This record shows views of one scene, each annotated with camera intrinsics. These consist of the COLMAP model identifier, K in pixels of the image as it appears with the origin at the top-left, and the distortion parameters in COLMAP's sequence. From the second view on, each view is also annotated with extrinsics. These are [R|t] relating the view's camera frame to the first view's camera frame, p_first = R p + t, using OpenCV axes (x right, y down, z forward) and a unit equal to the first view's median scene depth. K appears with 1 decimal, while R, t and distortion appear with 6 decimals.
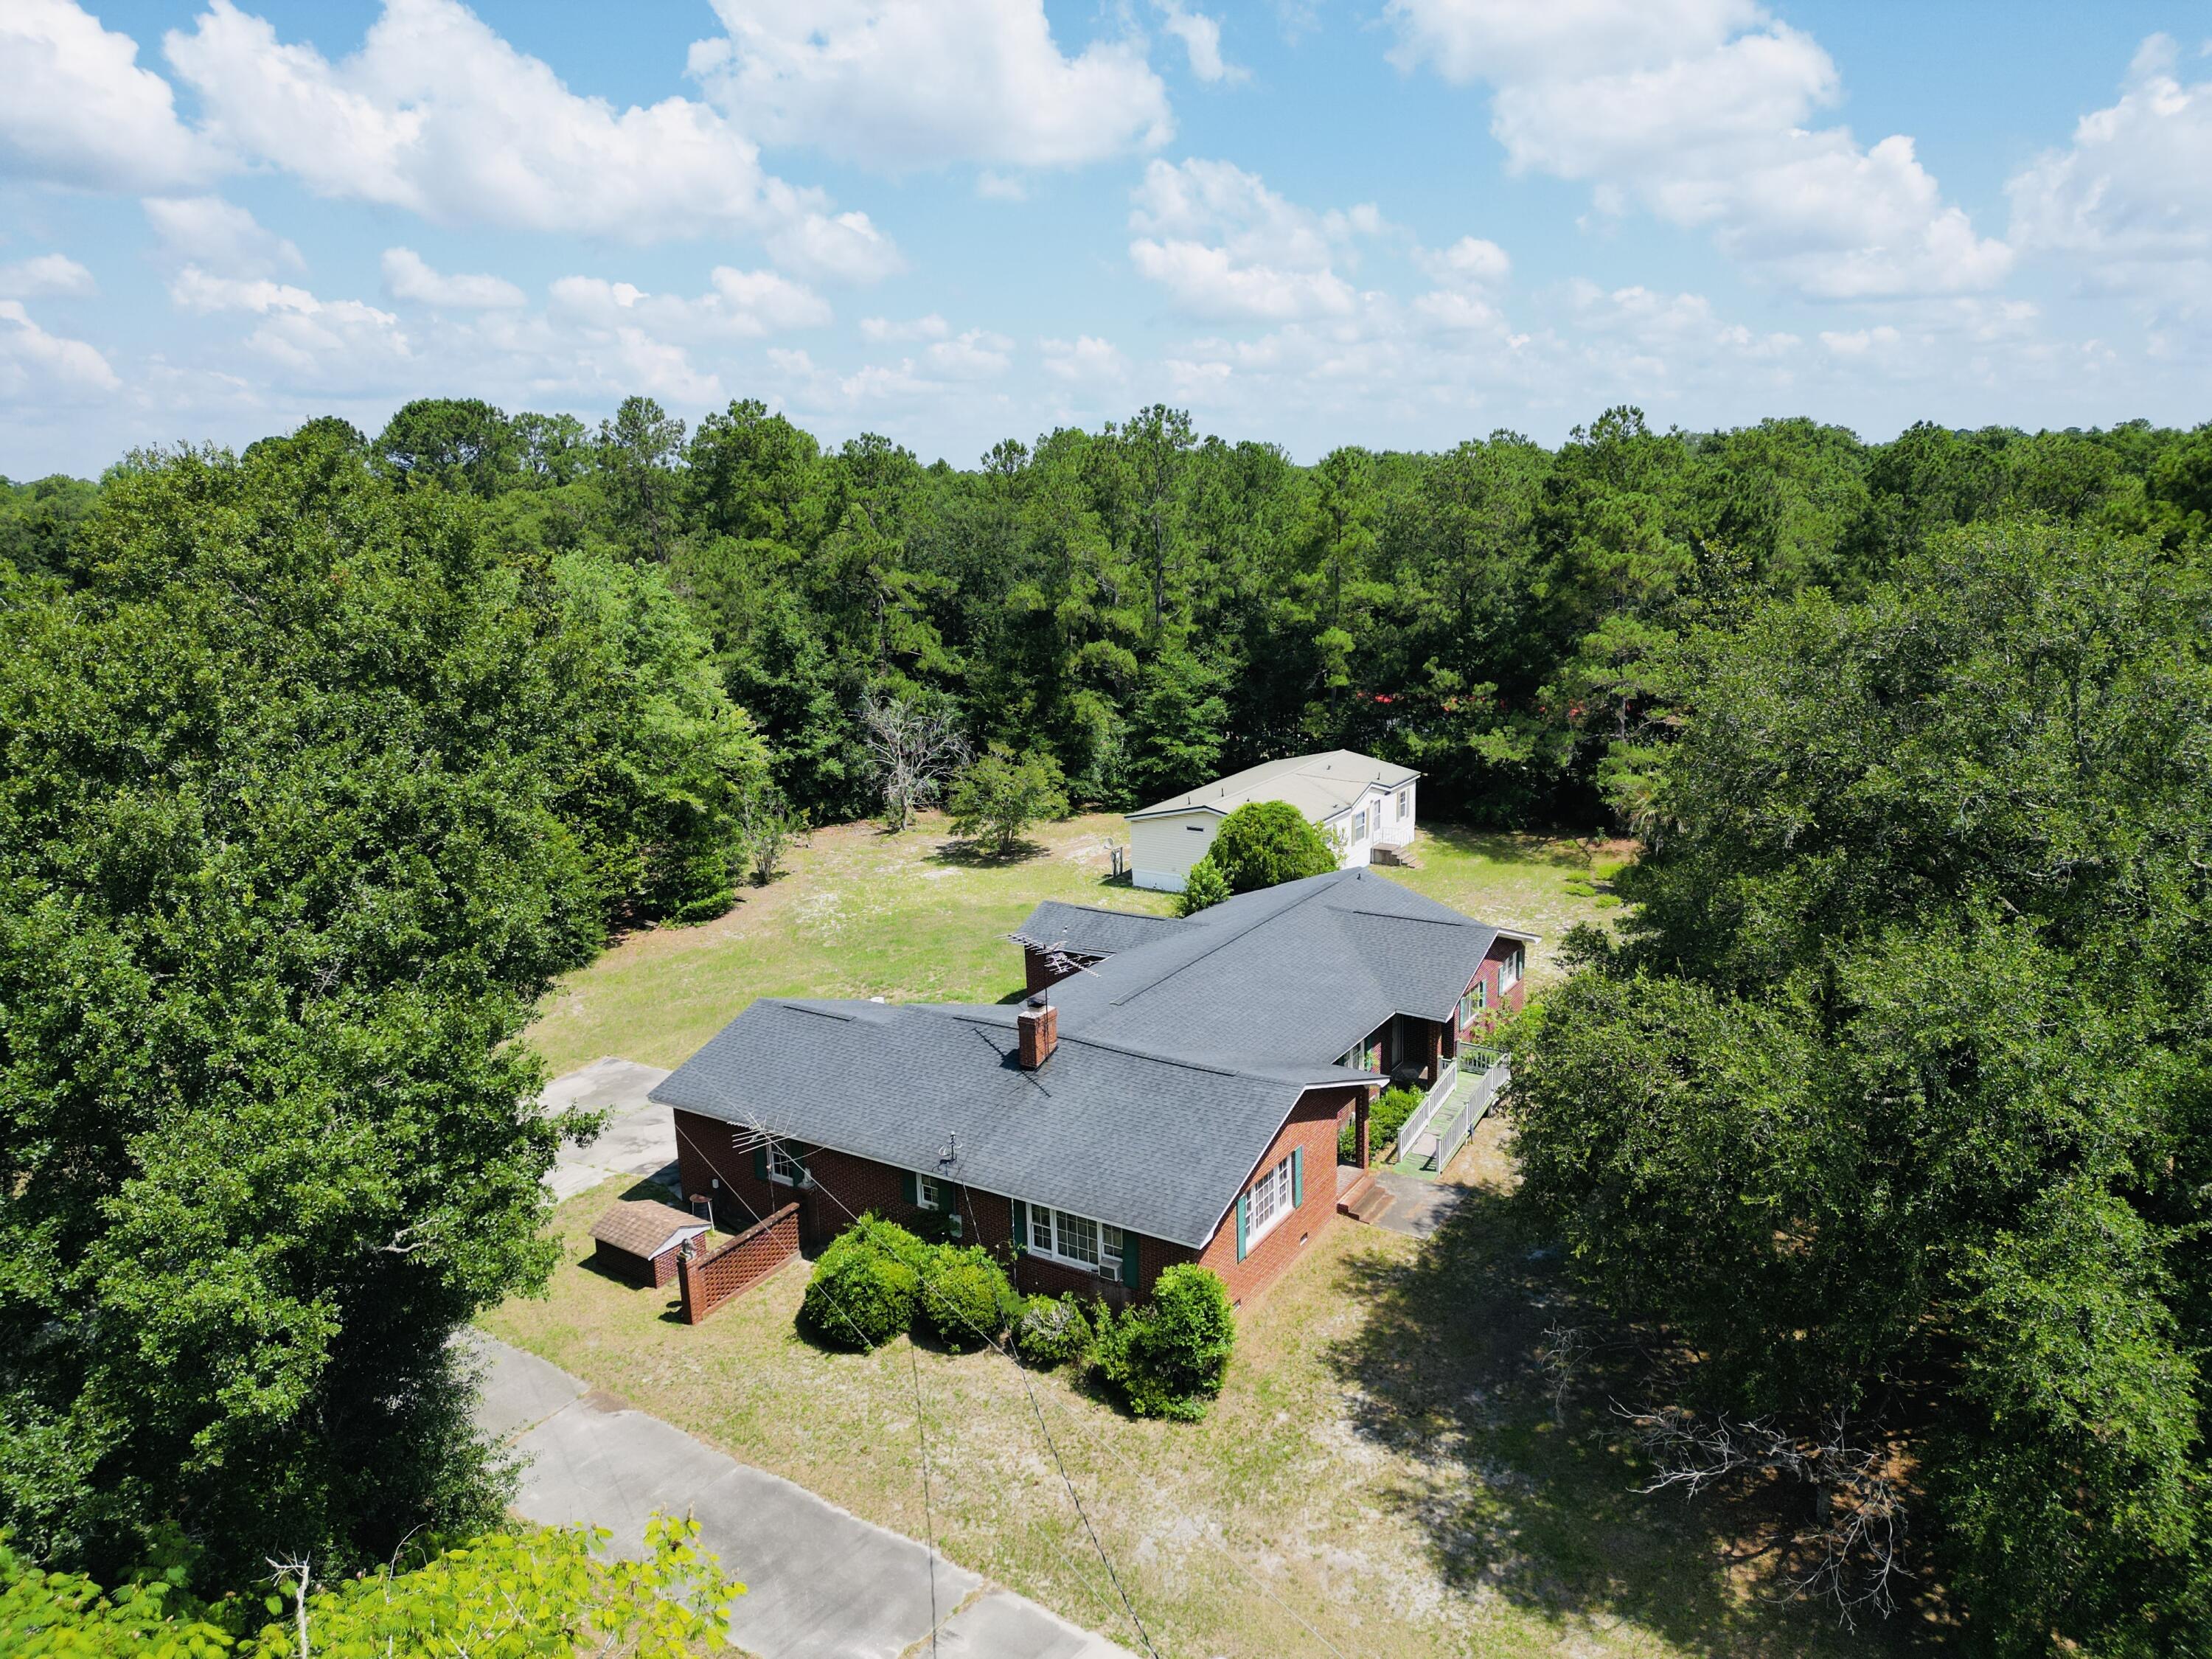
lens RADIAL K [[1575.1, 0, 1109.6], [0, 1575.1, 828.1], [0, 0, 1]] dist [0.045946, -0.031972]
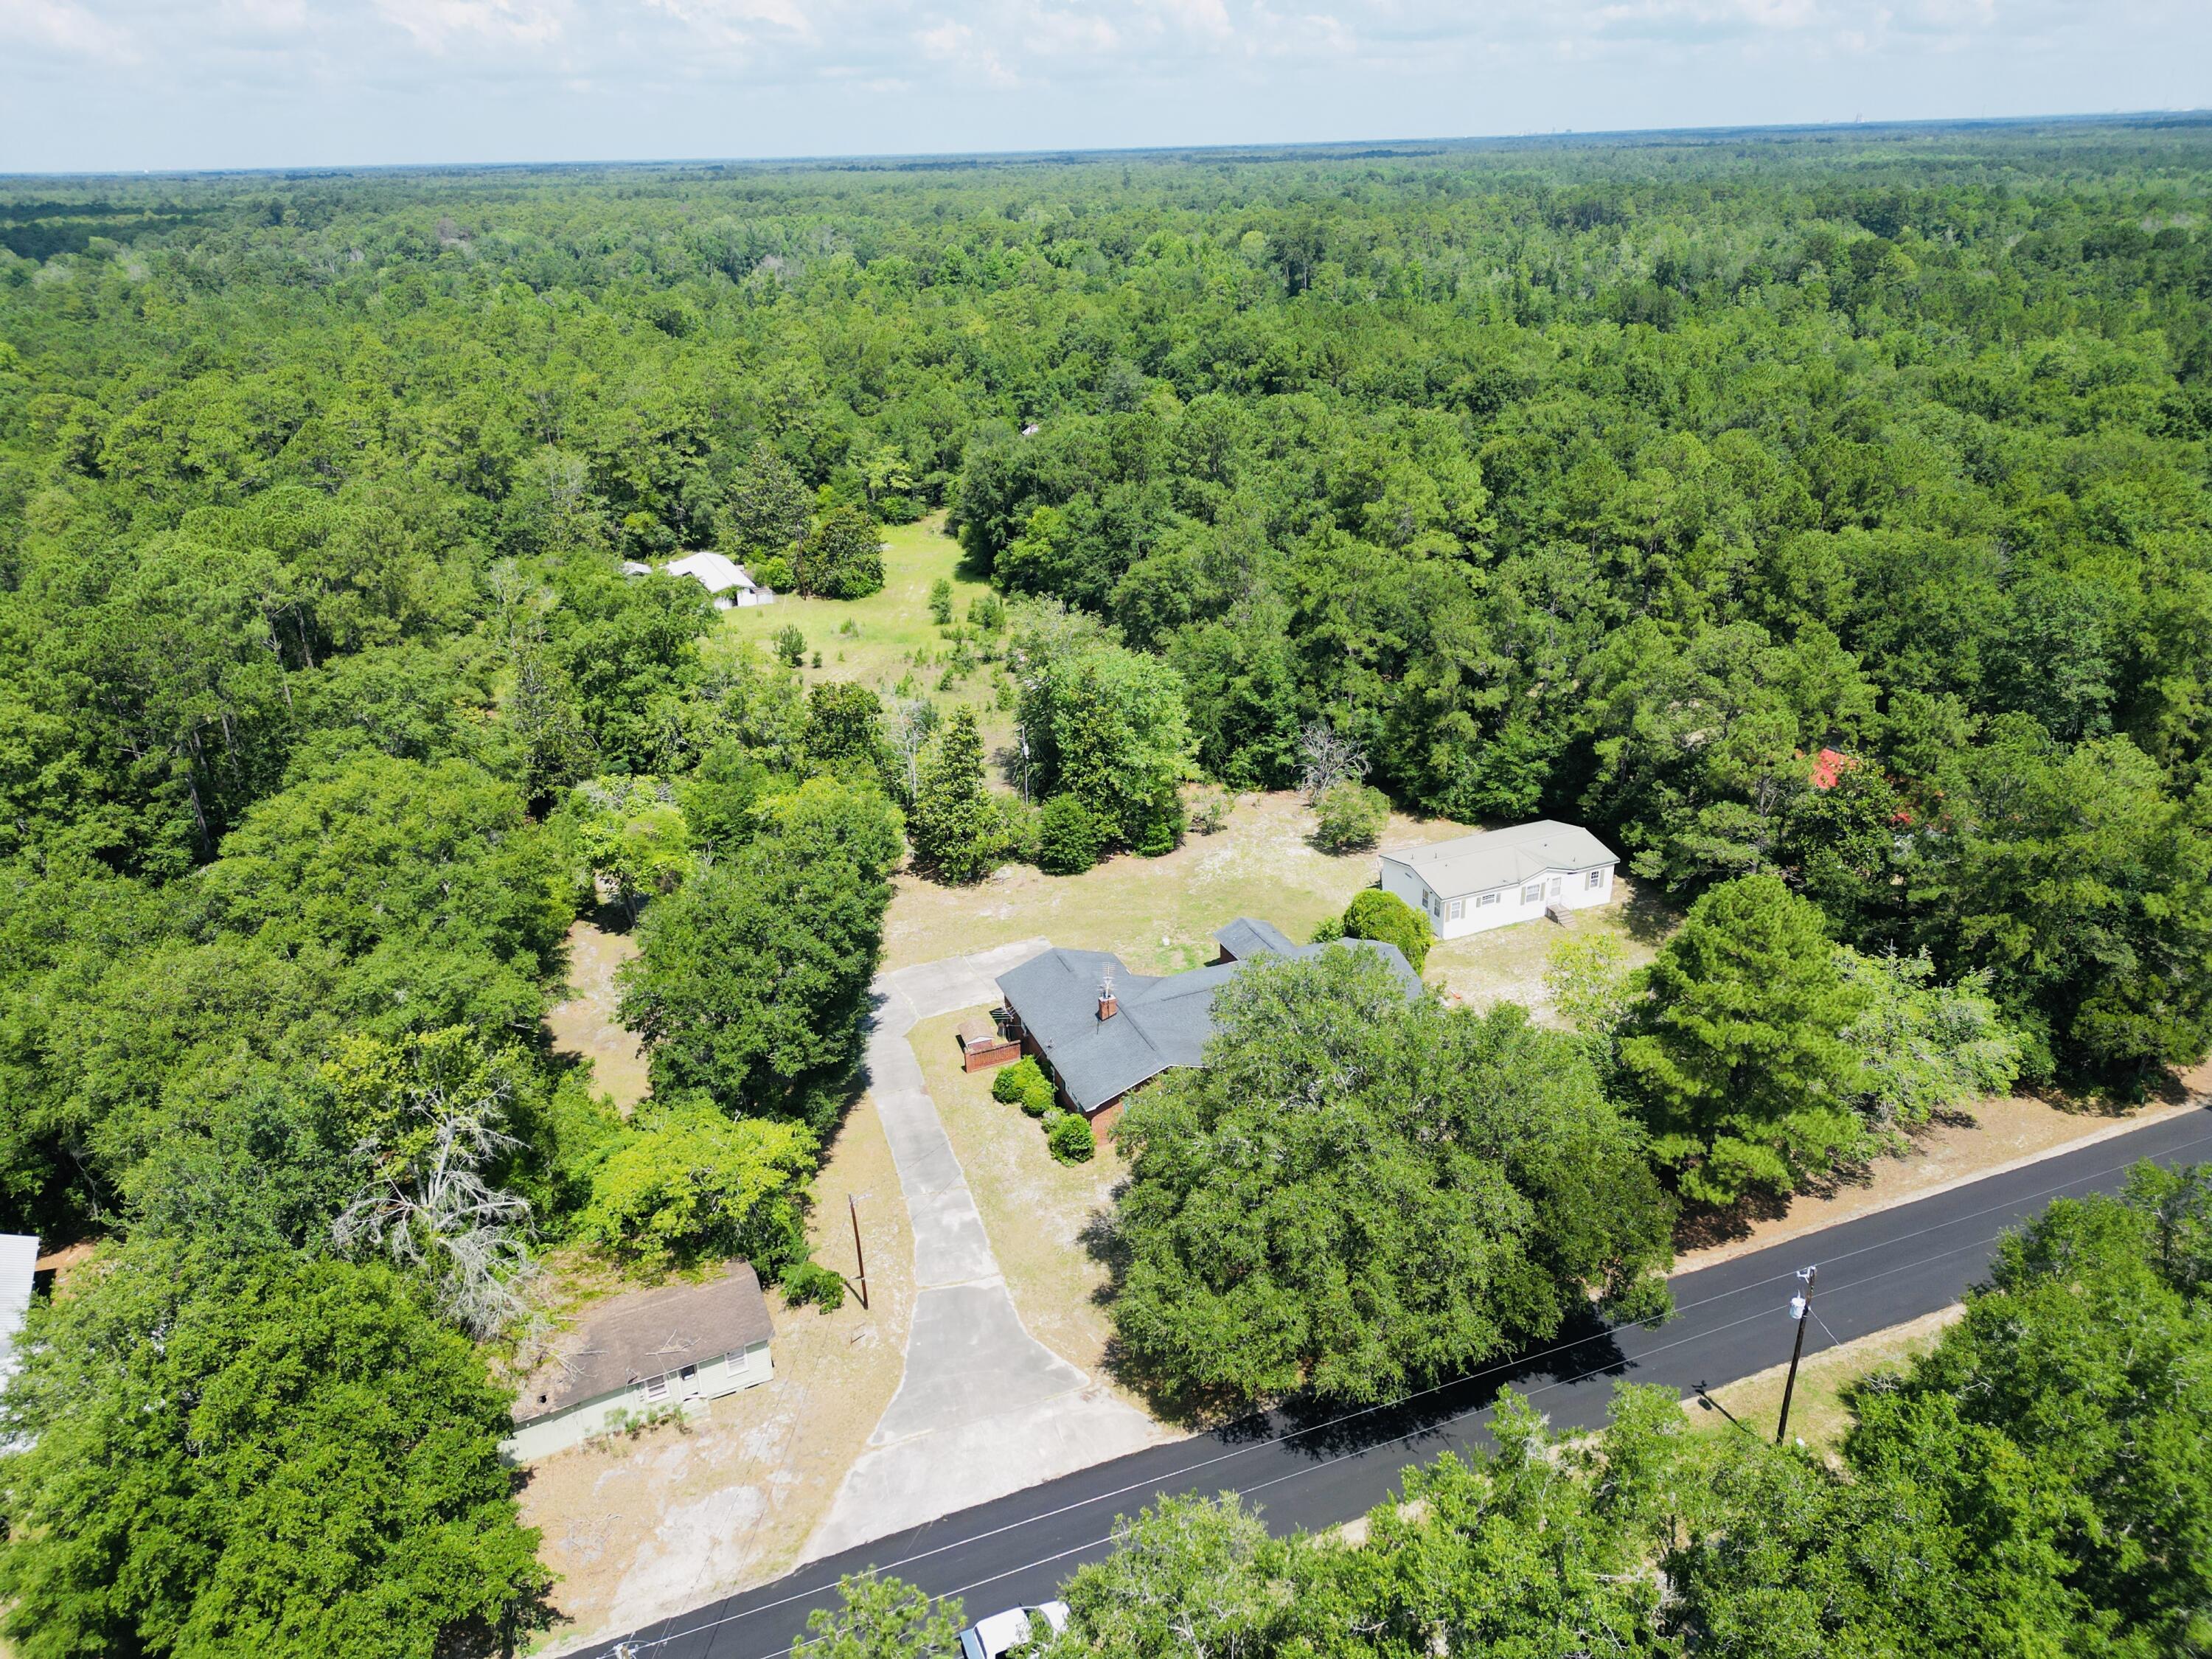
lens RADIAL K [[1575.1, 0, 1102.3], [0, 1575.1, 829.6], [0, 0, 1]] dist [0.045946, -0.031972]
pose [[0.818558, 0.237474, -0.523039, 0.541560], [-0.129160, 0.963318, 0.235236, -0.330070], [0.559715, -0.124998, 0.819203, -0.454156]]
